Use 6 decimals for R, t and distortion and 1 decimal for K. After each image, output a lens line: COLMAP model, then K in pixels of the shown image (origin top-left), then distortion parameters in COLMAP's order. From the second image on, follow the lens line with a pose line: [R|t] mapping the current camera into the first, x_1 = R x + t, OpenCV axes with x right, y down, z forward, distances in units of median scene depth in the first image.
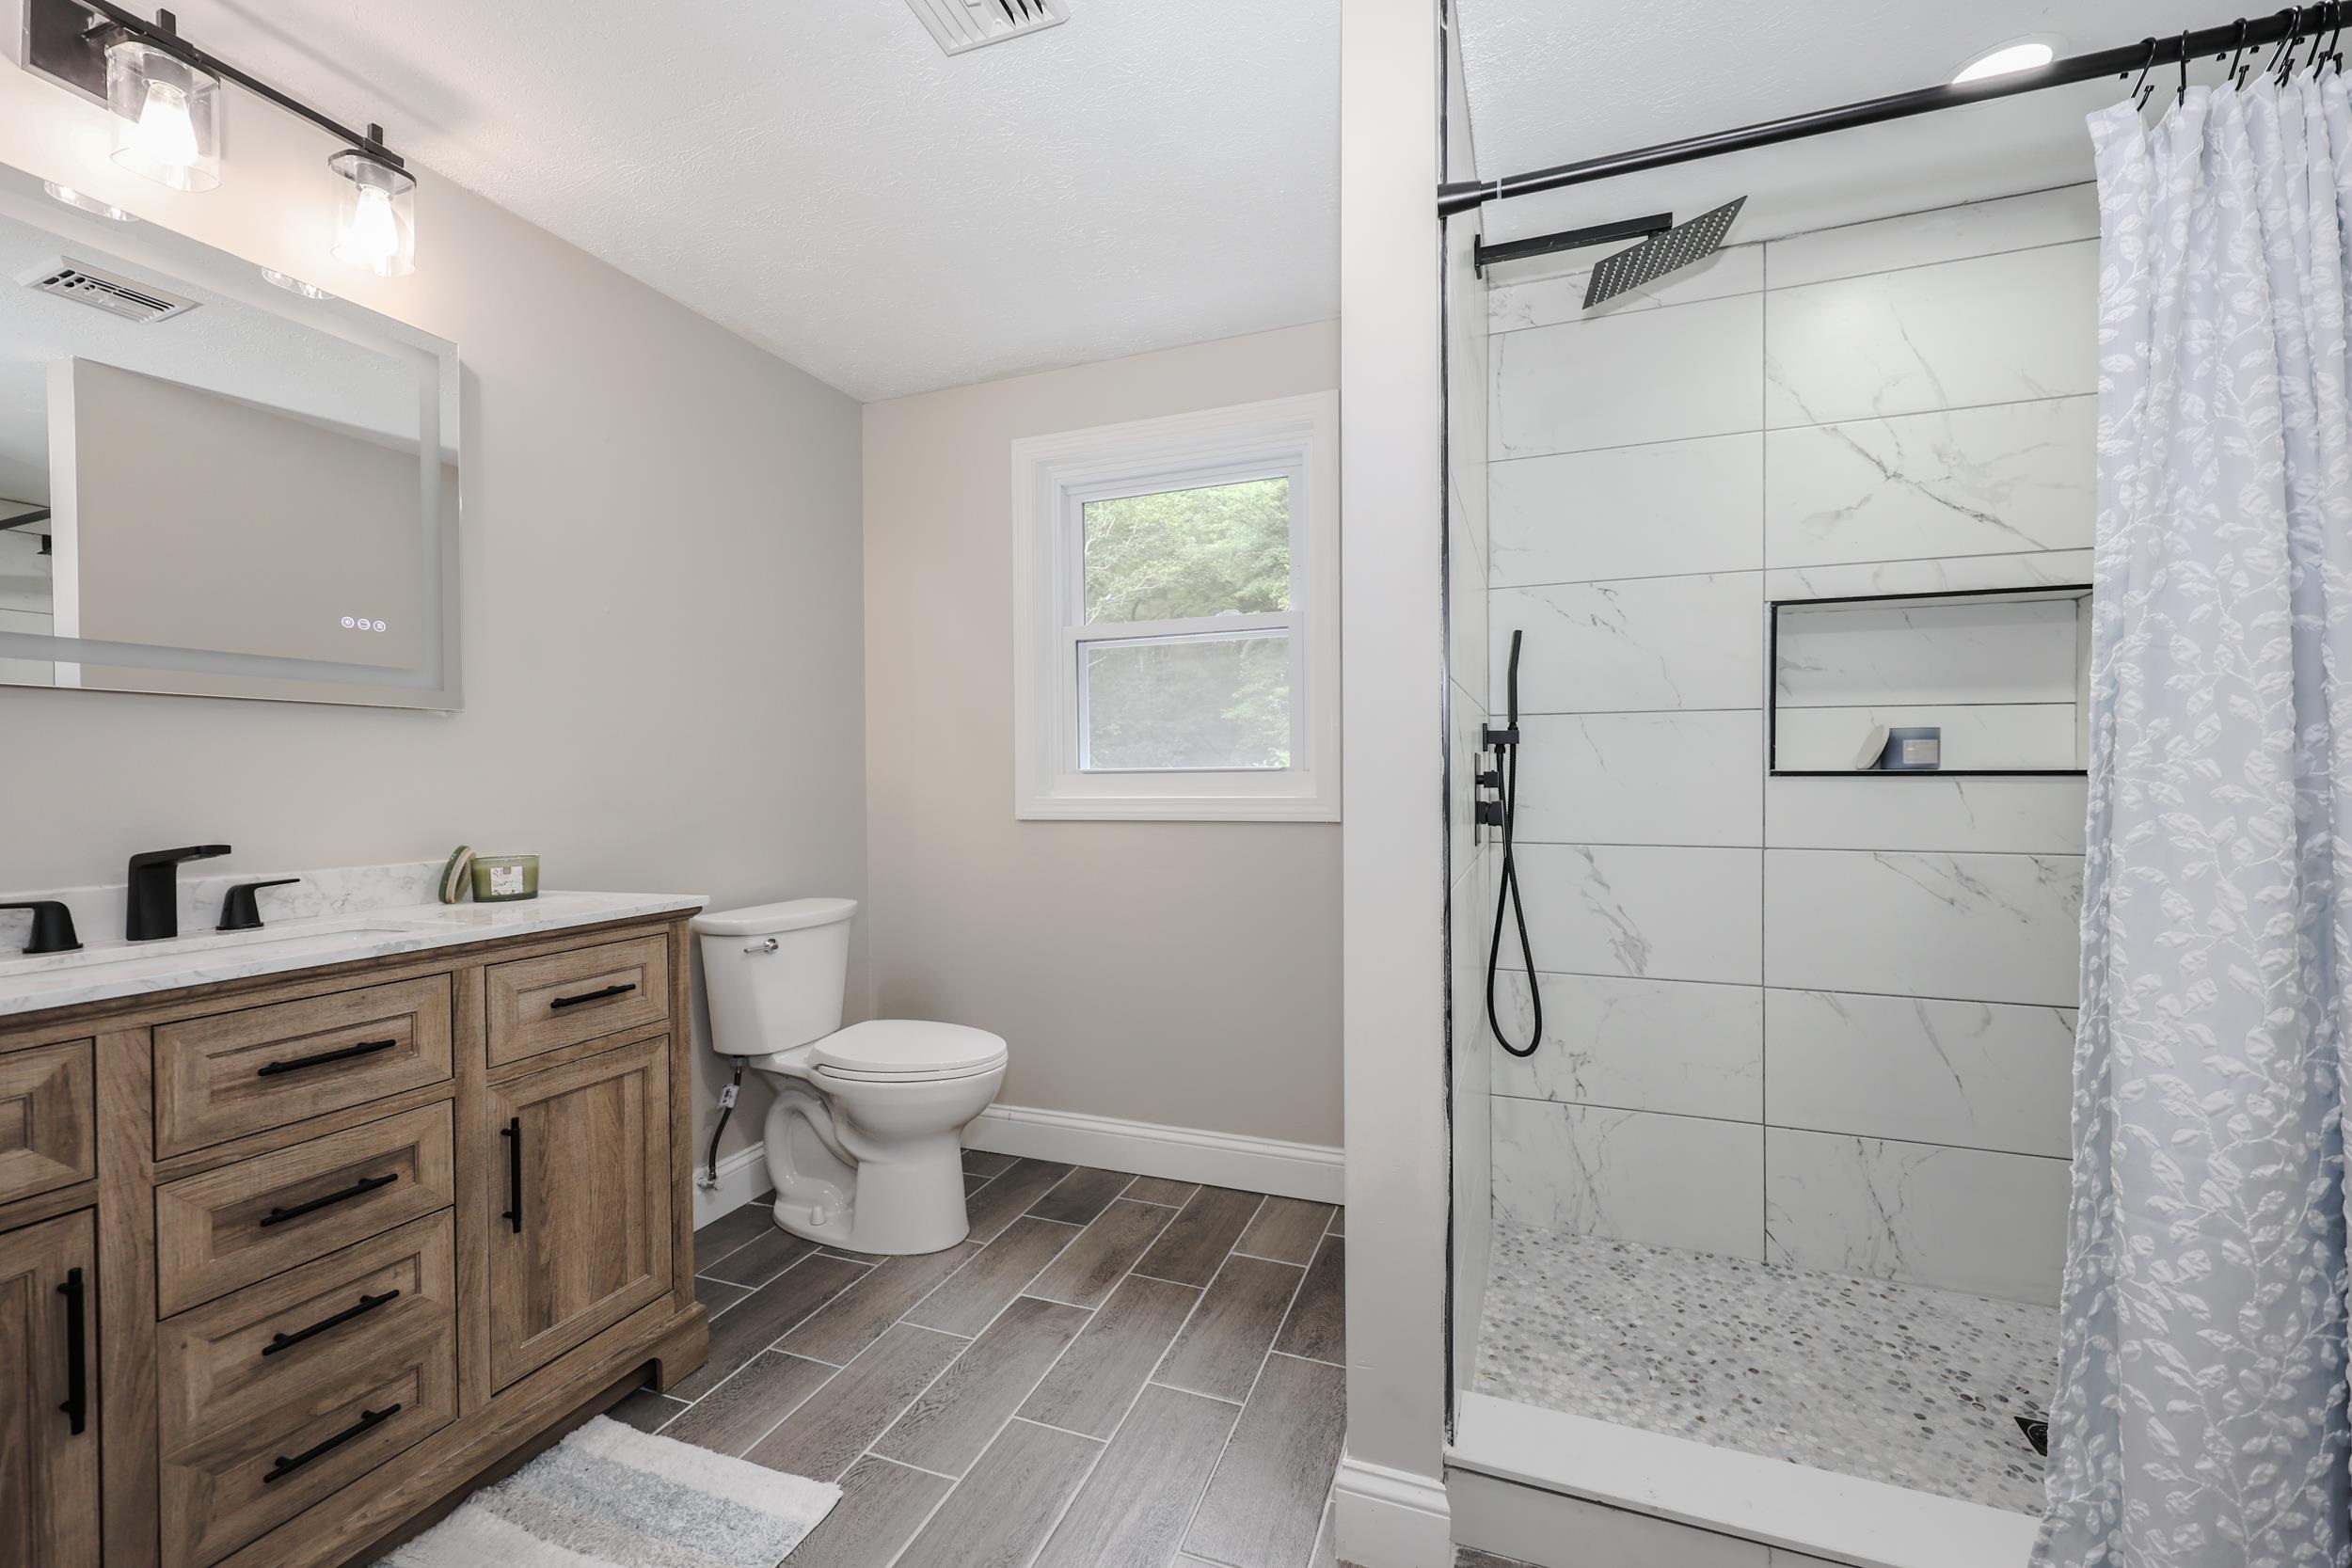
lens RADIAL K [[923.6, 0, 1236.0], [0, 923.6, 791.7], [0, 0, 1]] dist [-0.002694, 0.000154]
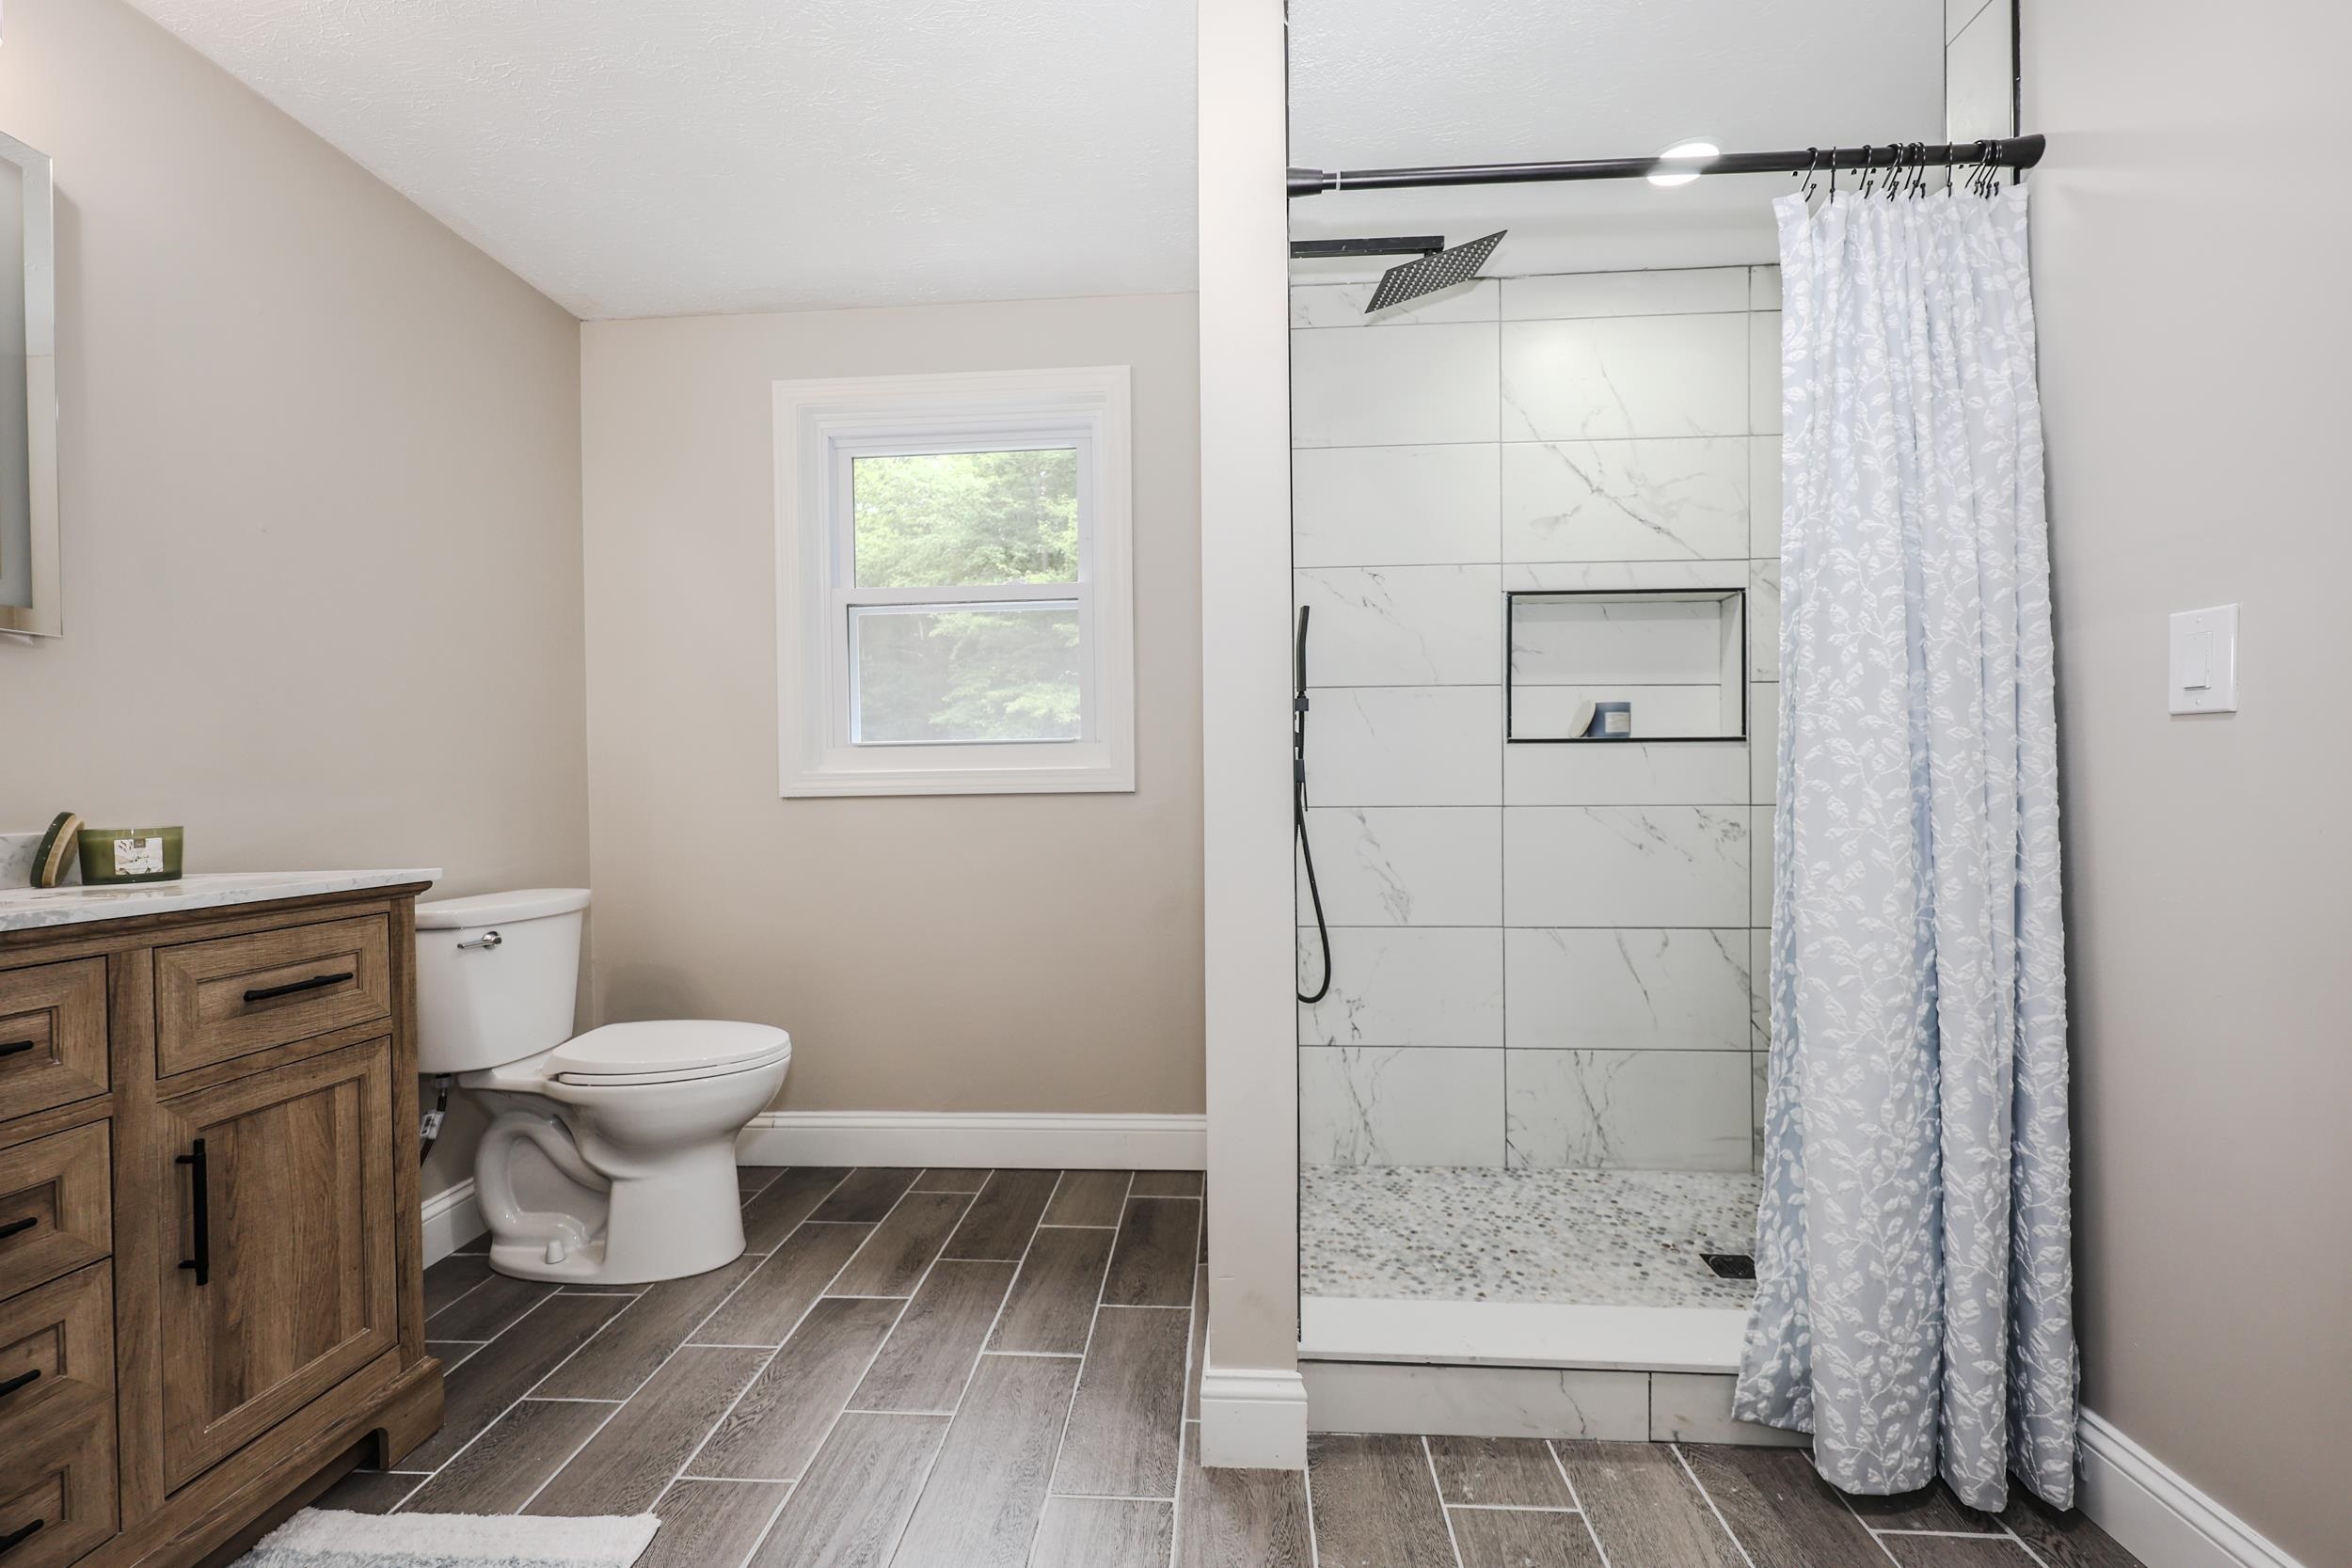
lens RADIAL K [[923.6, 0, 1236.0], [0, 923.6, 791.7], [0, 0, 1]] dist [-0.002694, 0.000154]
pose [[0.957596, -0.016018, 0.287667, -0.128740], [0.016084, 0.999868, 0.002133, 0.057345], [-0.287664, 0.002585, 0.957728, -0.014220]]
